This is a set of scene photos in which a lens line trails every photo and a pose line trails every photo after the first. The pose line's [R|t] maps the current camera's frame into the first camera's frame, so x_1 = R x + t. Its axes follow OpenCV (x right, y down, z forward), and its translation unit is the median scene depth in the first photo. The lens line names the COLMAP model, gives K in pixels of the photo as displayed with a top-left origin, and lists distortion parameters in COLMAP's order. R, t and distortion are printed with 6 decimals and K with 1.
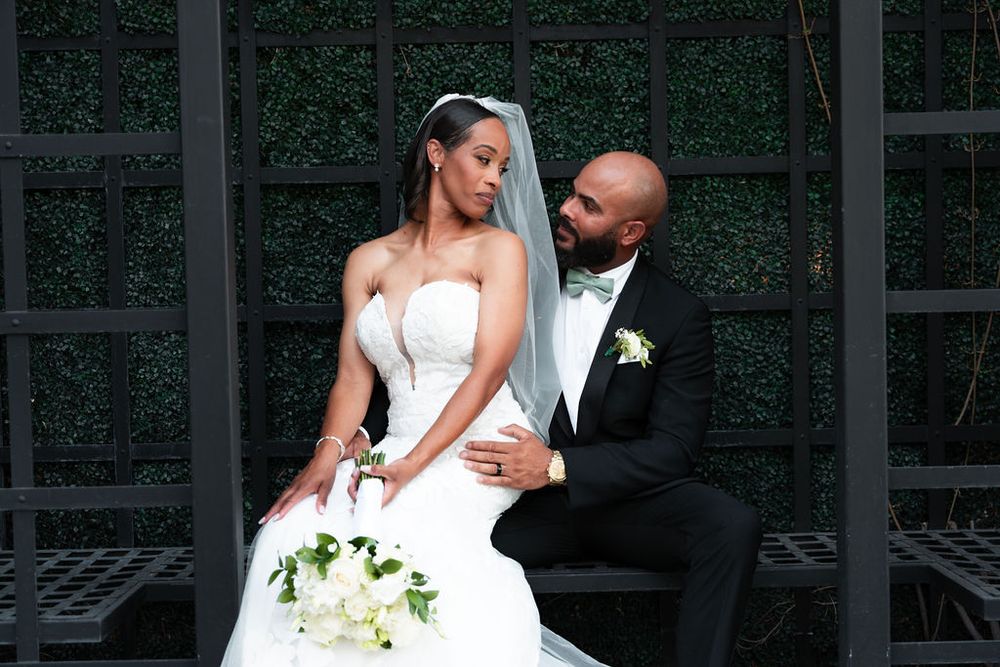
lens RADIAL K [[1434.6, 0, 500.0], [0, 1434.6, 333.5], [0, 0, 1]] dist [-0.007205, 0.066685]
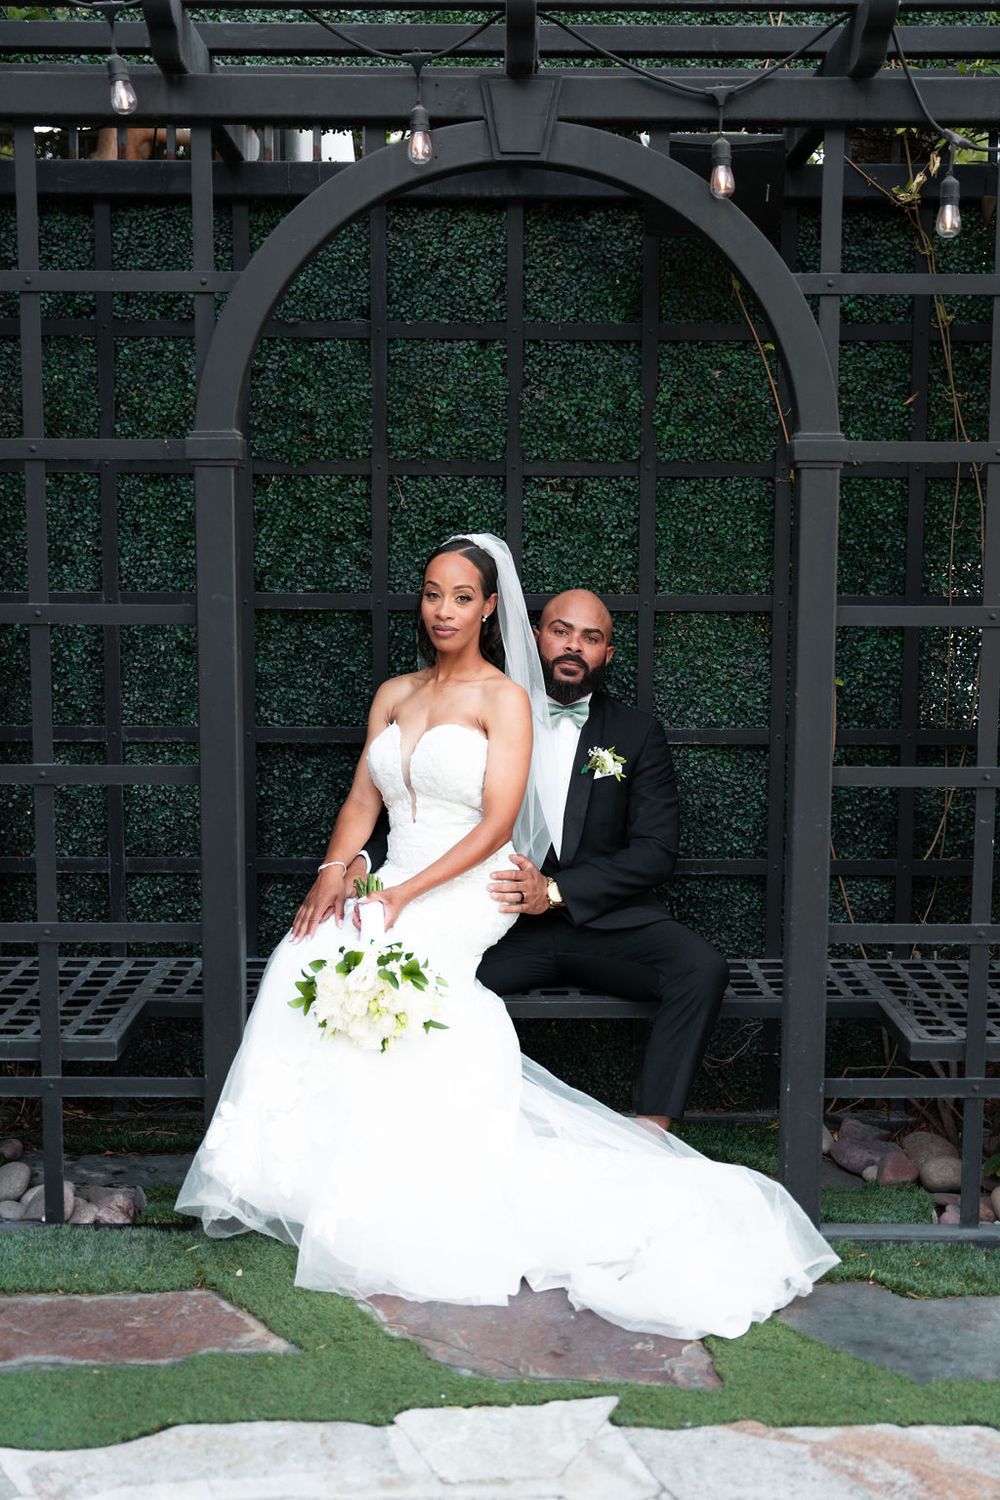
lens RADIAL K [[1834.3, 0, 520.2], [0, 1834.3, 749.6], [0, 0, 1]] dist [0.009445, 0.005560]
pose [[0.999552, 0.026012, 0.014837, 0.004823], [-0.027164, 0.996126, 0.083633, -0.119037], [-0.012604, -0.083999, 0.996386, -0.311843]]
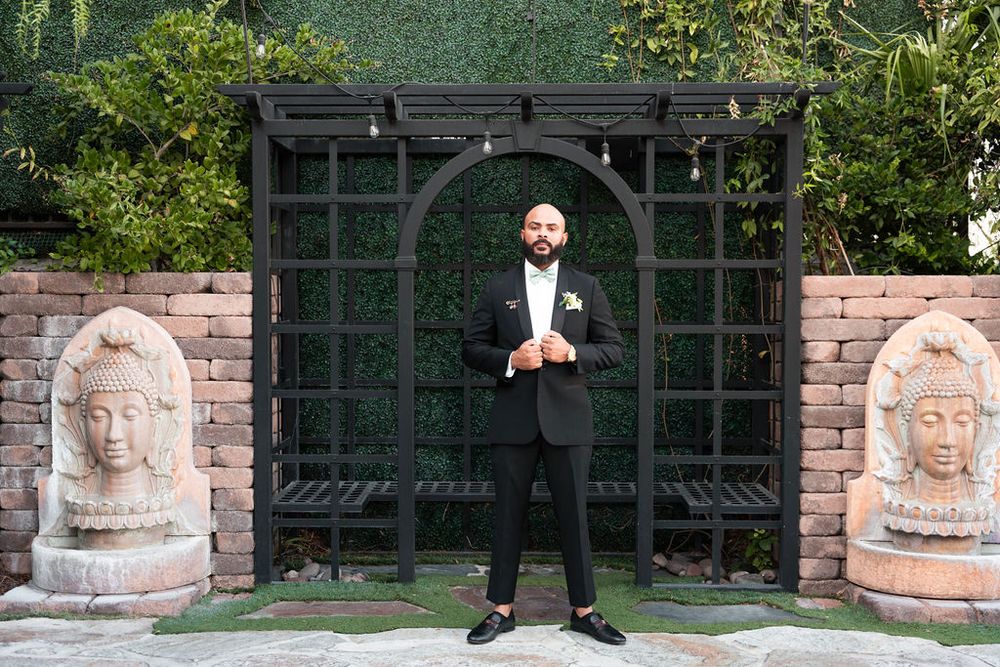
lens RADIAL K [[1295.6, 0, 500.0], [0, 1295.6, 333.5], [0, 0, 1]] dist [-0.000061, 0.000850]
pose [[0.999569, 0.024743, -0.015822, 0.009164], [-0.024627, 0.999668, 0.007525, -0.114616], [0.016003, -0.007132, 0.999847, -1.120246]]
